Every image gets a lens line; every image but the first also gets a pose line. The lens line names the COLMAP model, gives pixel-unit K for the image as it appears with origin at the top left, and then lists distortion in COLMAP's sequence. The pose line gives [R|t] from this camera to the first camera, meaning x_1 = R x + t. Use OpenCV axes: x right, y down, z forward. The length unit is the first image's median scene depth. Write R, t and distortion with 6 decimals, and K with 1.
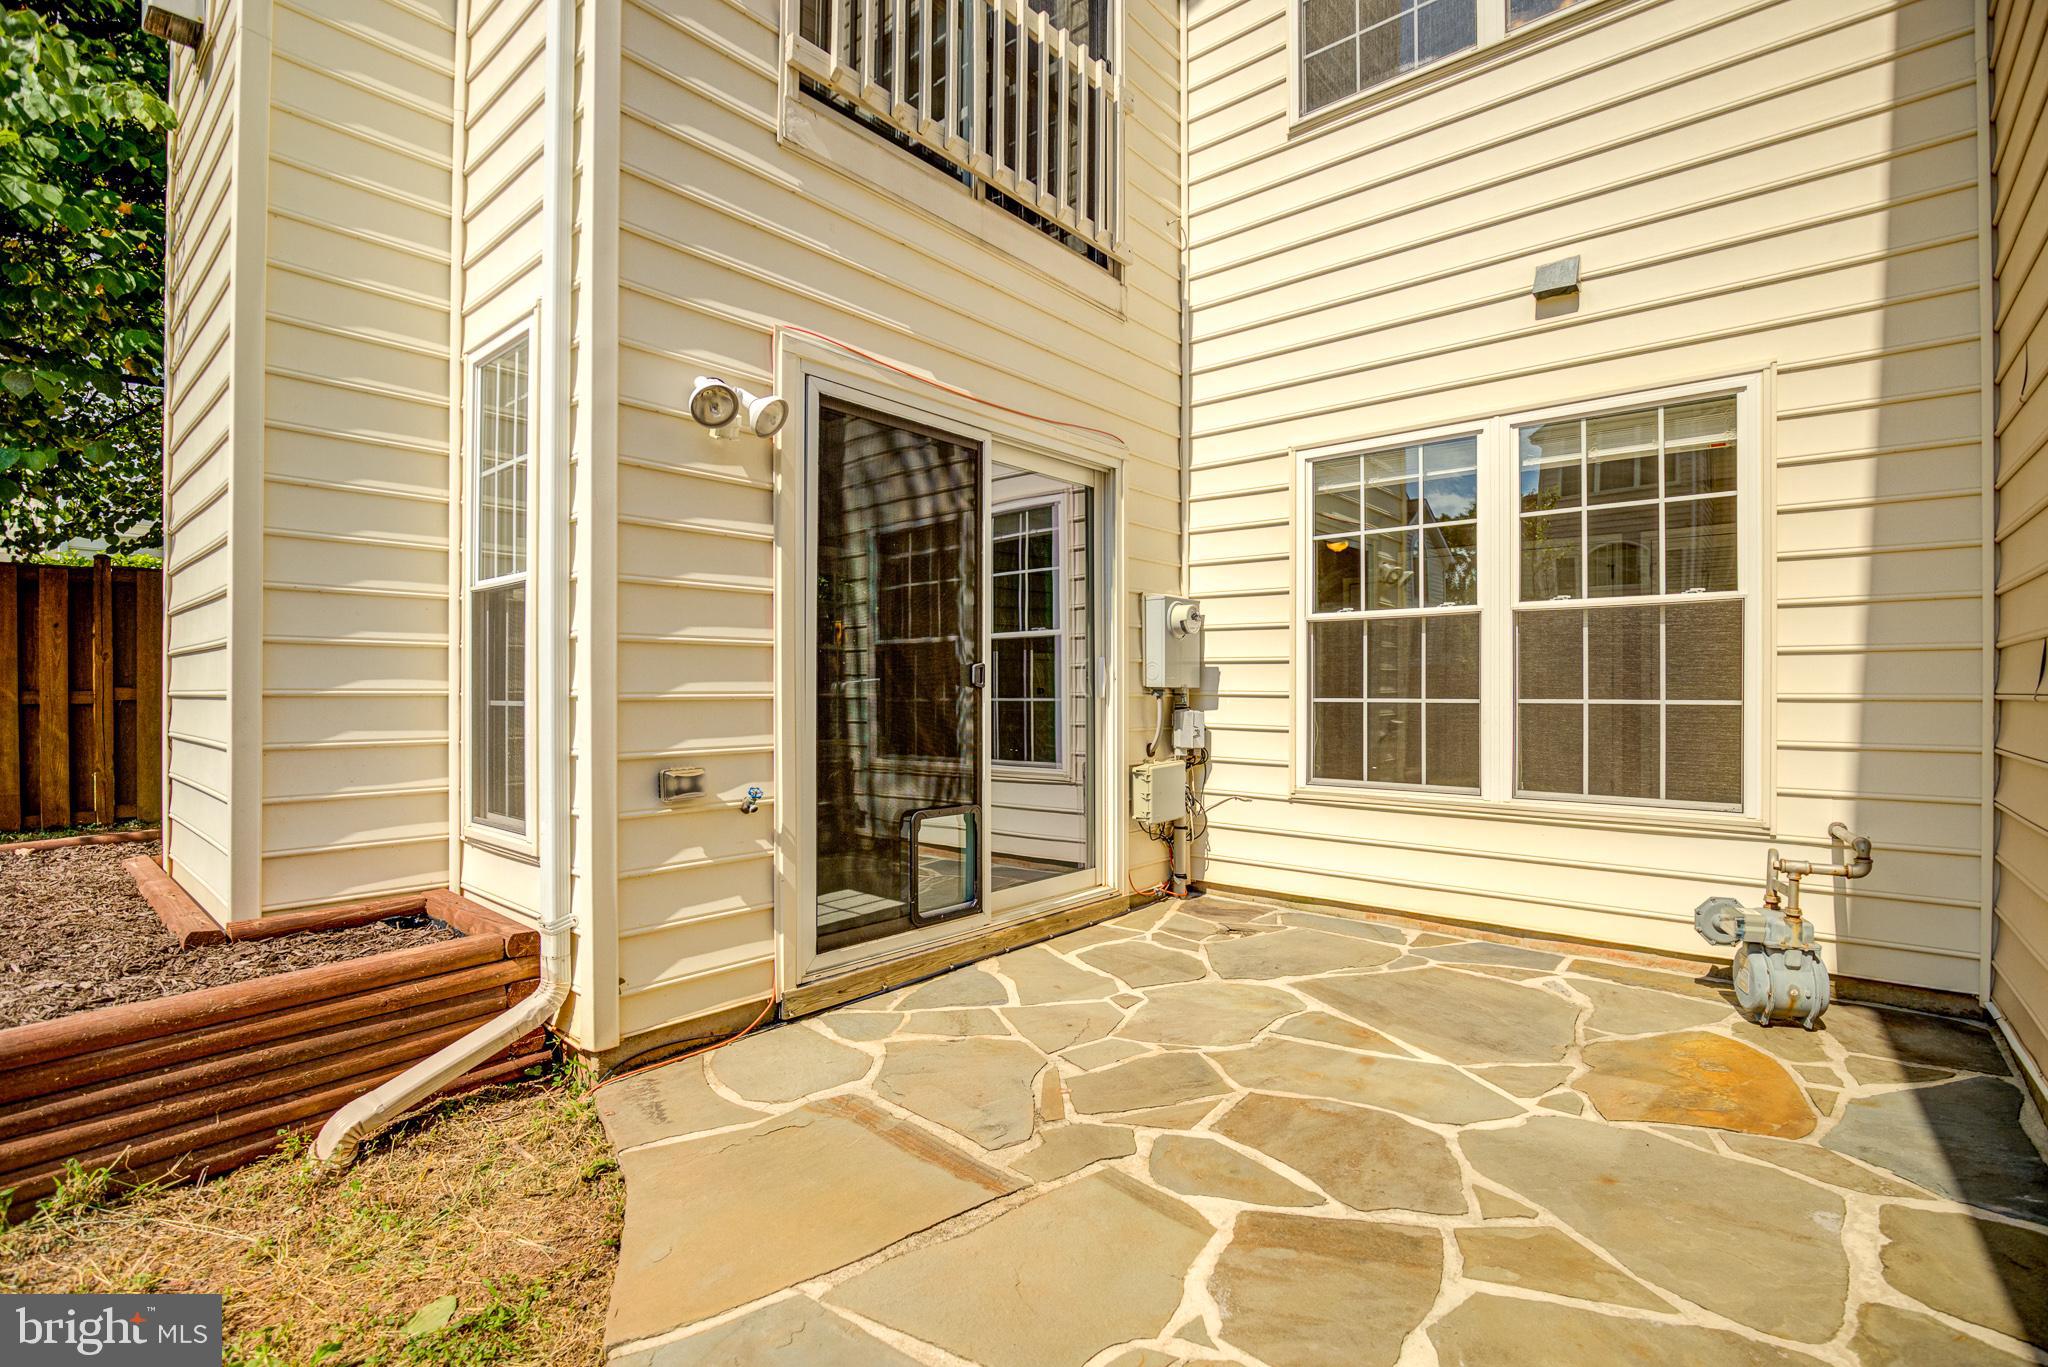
lens RADIAL K [[936.6, 0, 1027.2], [0, 936.6, 678.9], [0, 0, 1]] dist [-0.024313, 0.000829]
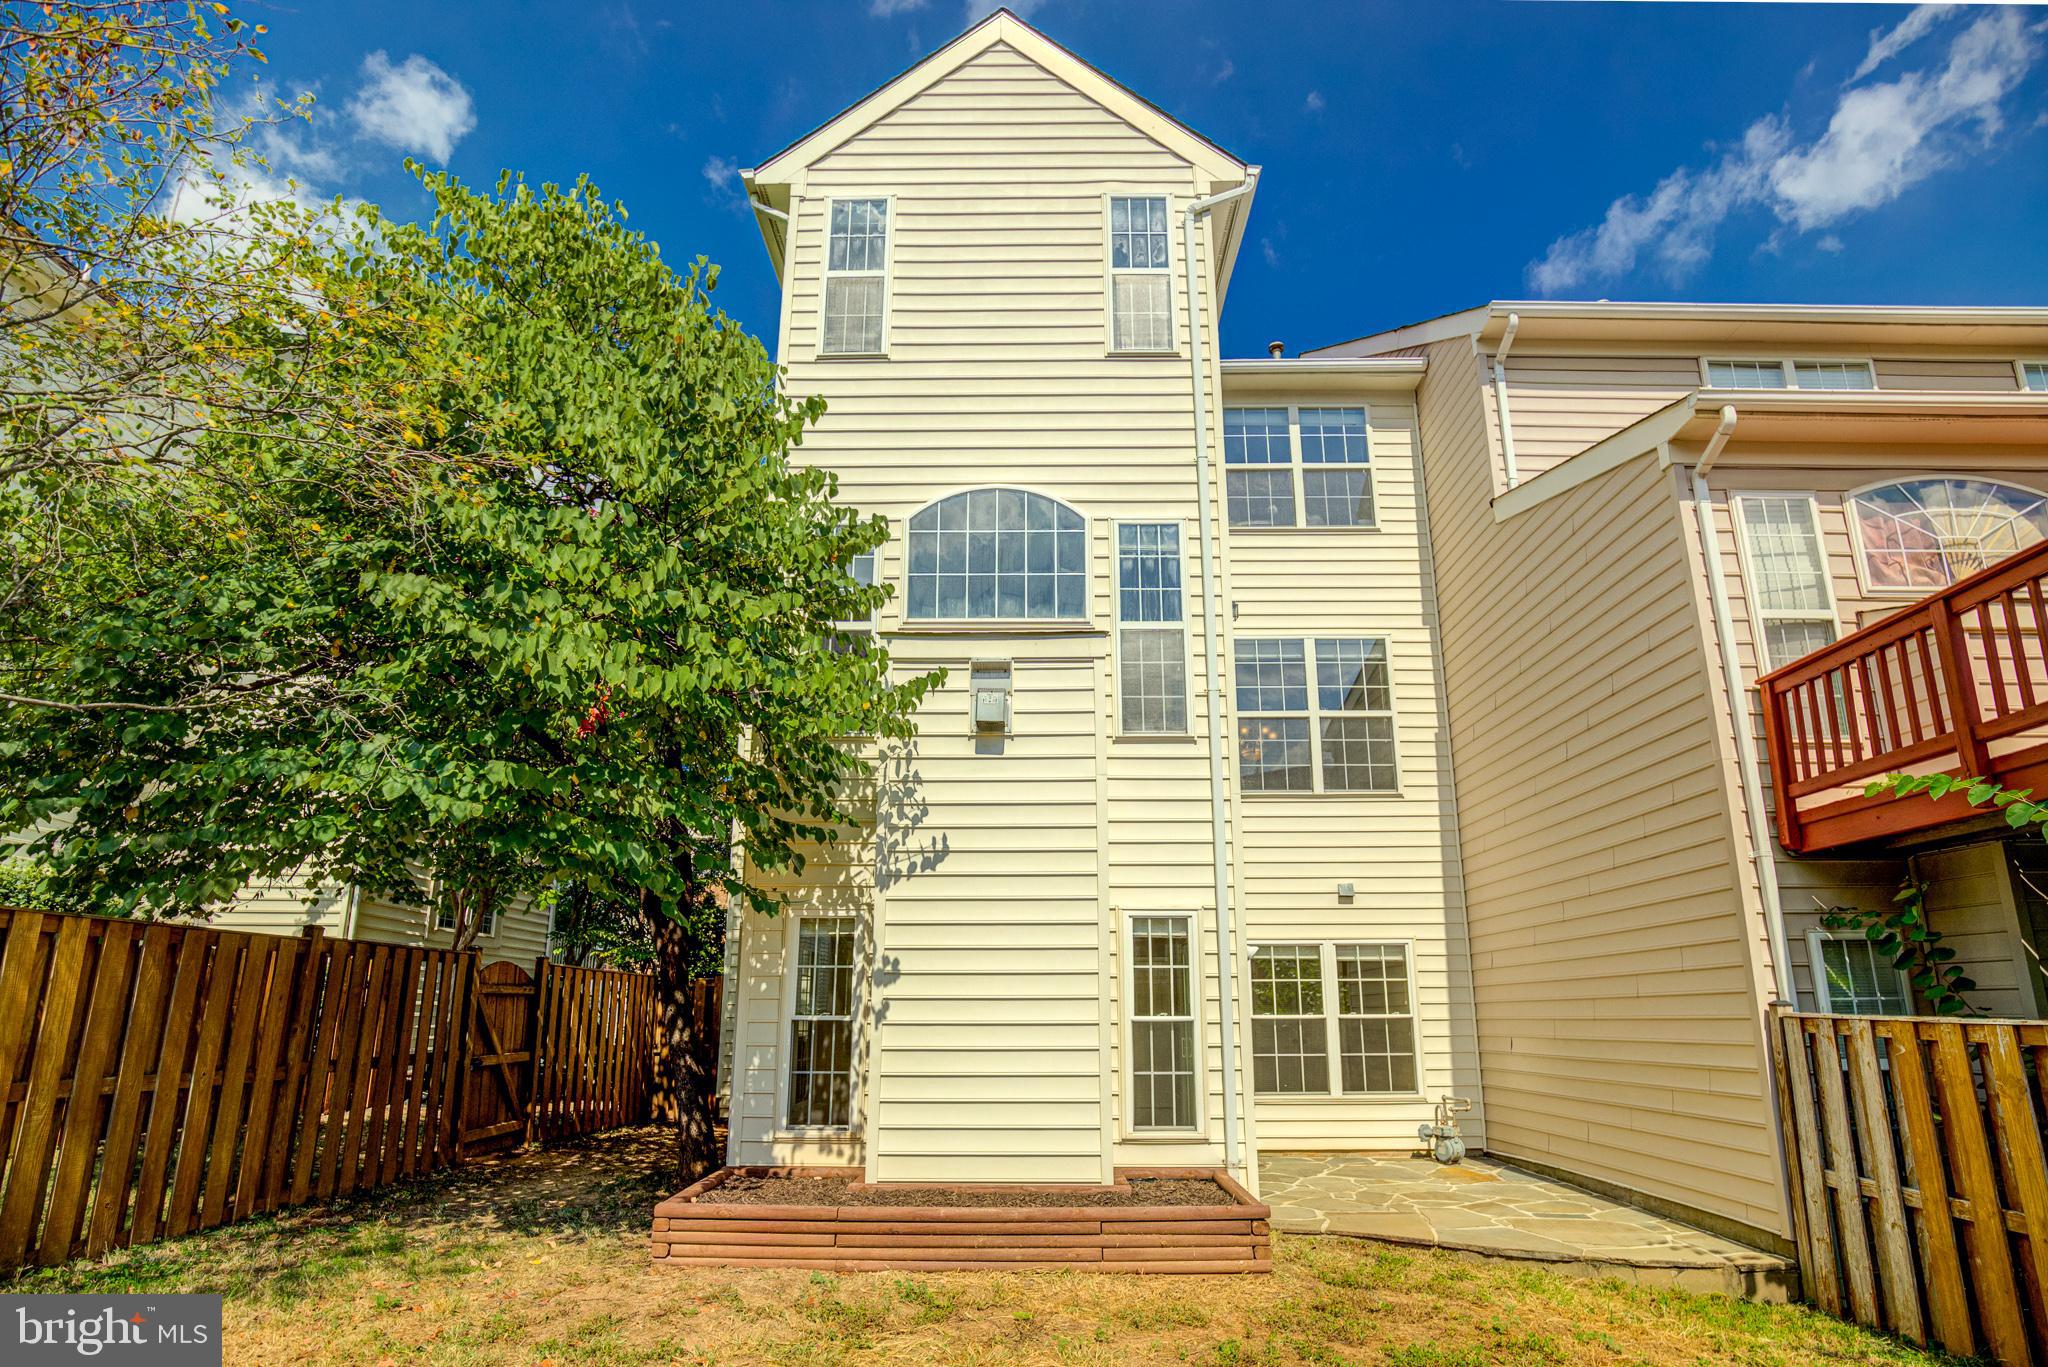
lens RADIAL K [[960.0, 0, 1030.0], [0, 960.0, 803.6], [0, 0, 1]] dist [-0.025240, -0.000336]
pose [[0.761990, 0.138381, 0.632631, -1.846355], [-0.005943, 0.978356, -0.206846, -0.101025], [-0.647561, 0.153854, 0.746320, -0.487671]]
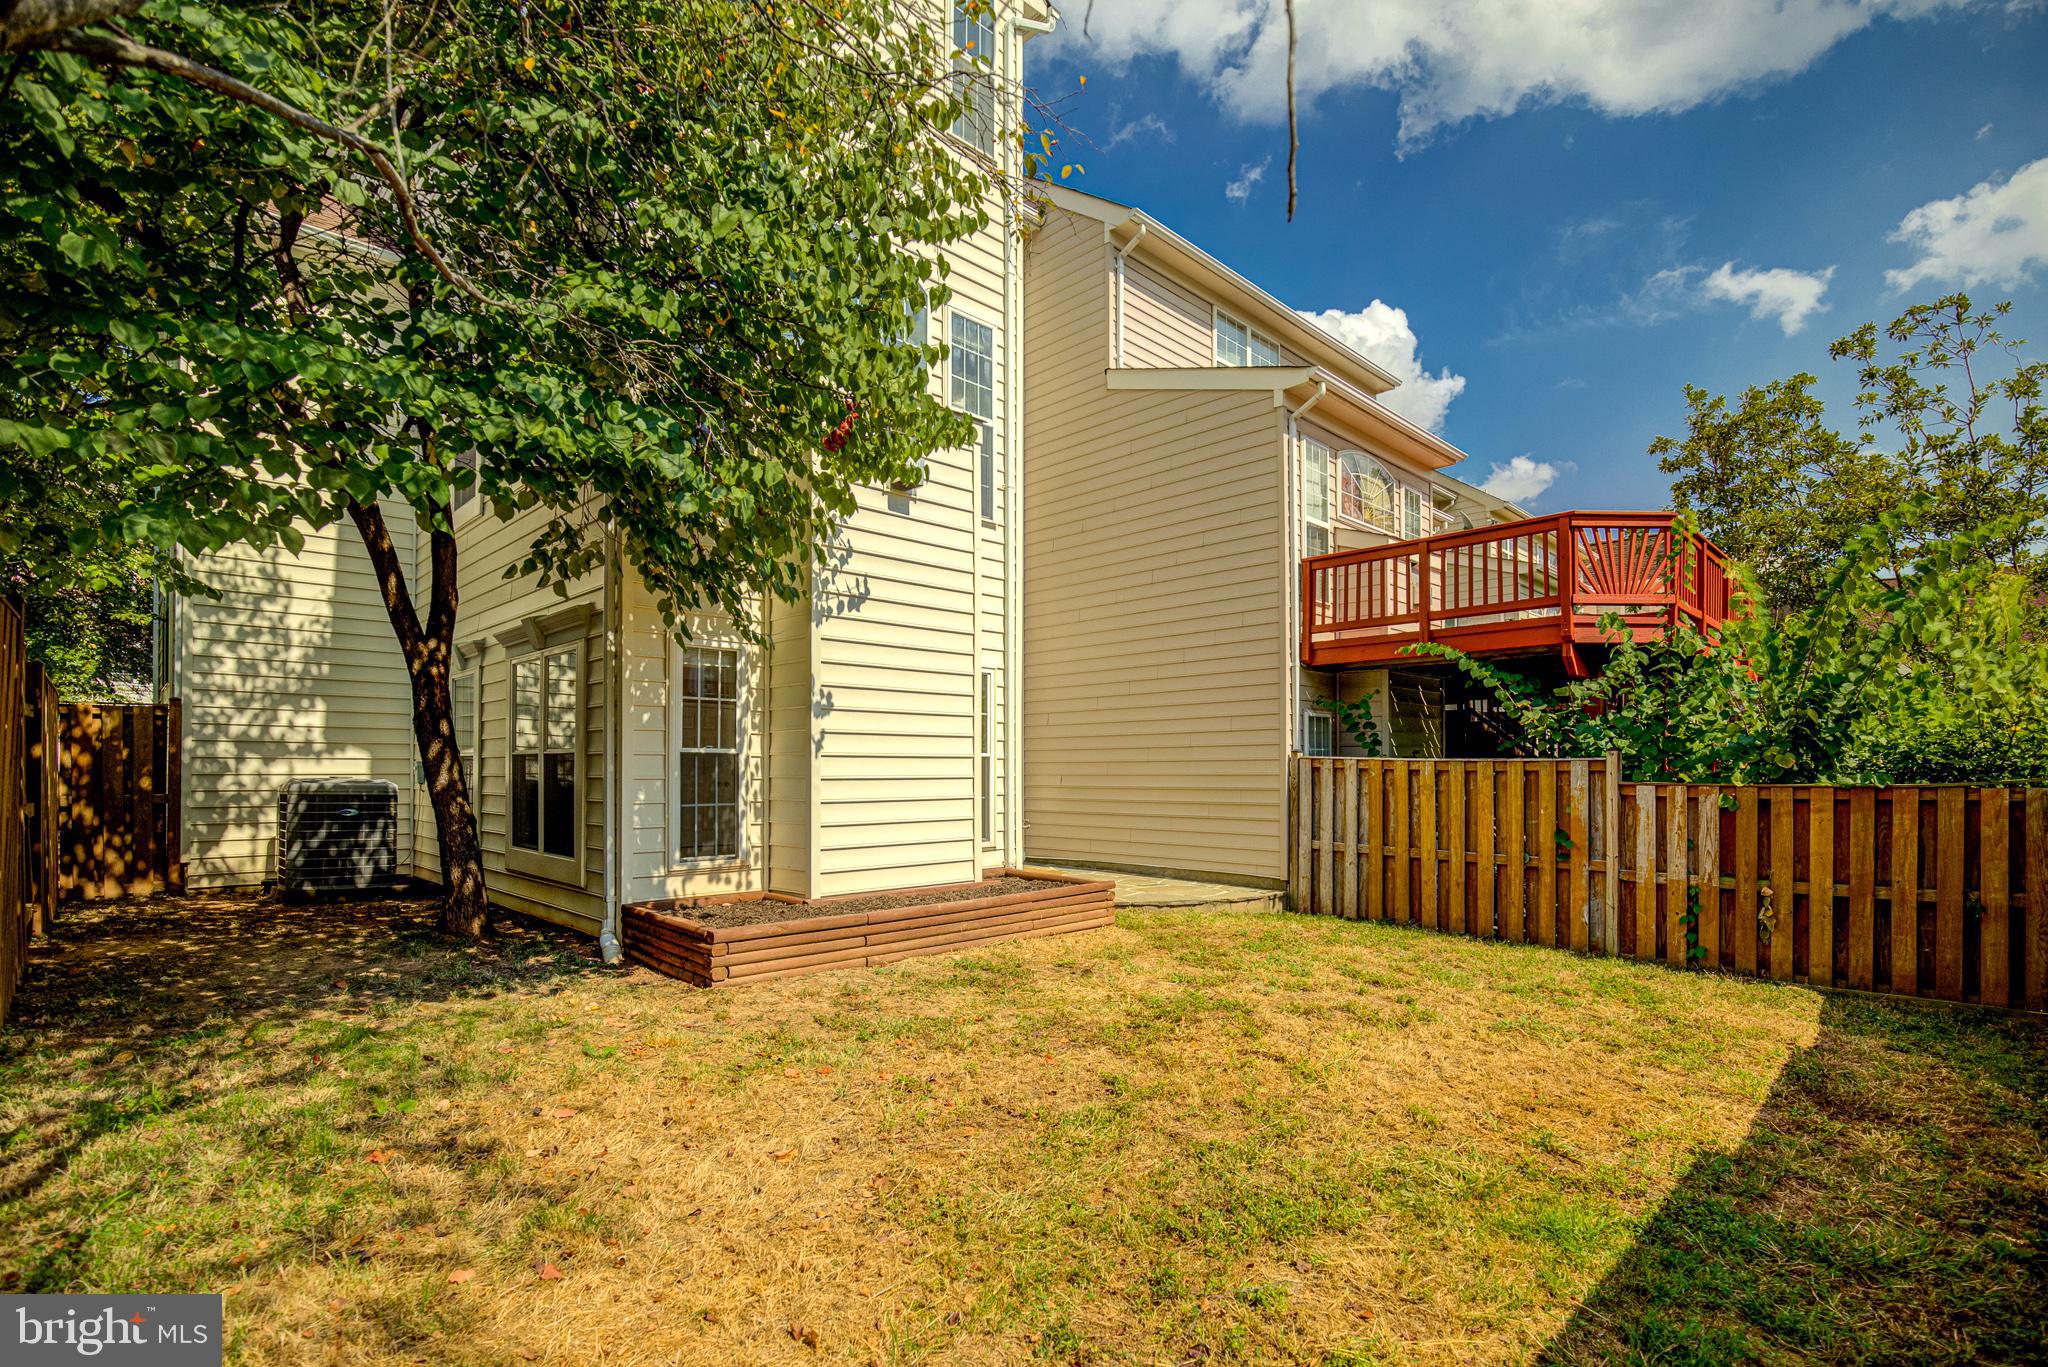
lens RADIAL K [[961.9, 0, 1020.1], [0, 961.9, 754.2], [0, 0, 1]] dist [-0.023843, 0.000330]
pose [[0.080107, 0.016293, 0.996653, -2.676912], [-0.010563, 0.999824, -0.015495, -0.048124], [-0.996730, -0.009286, 0.080265, 0.477887]]
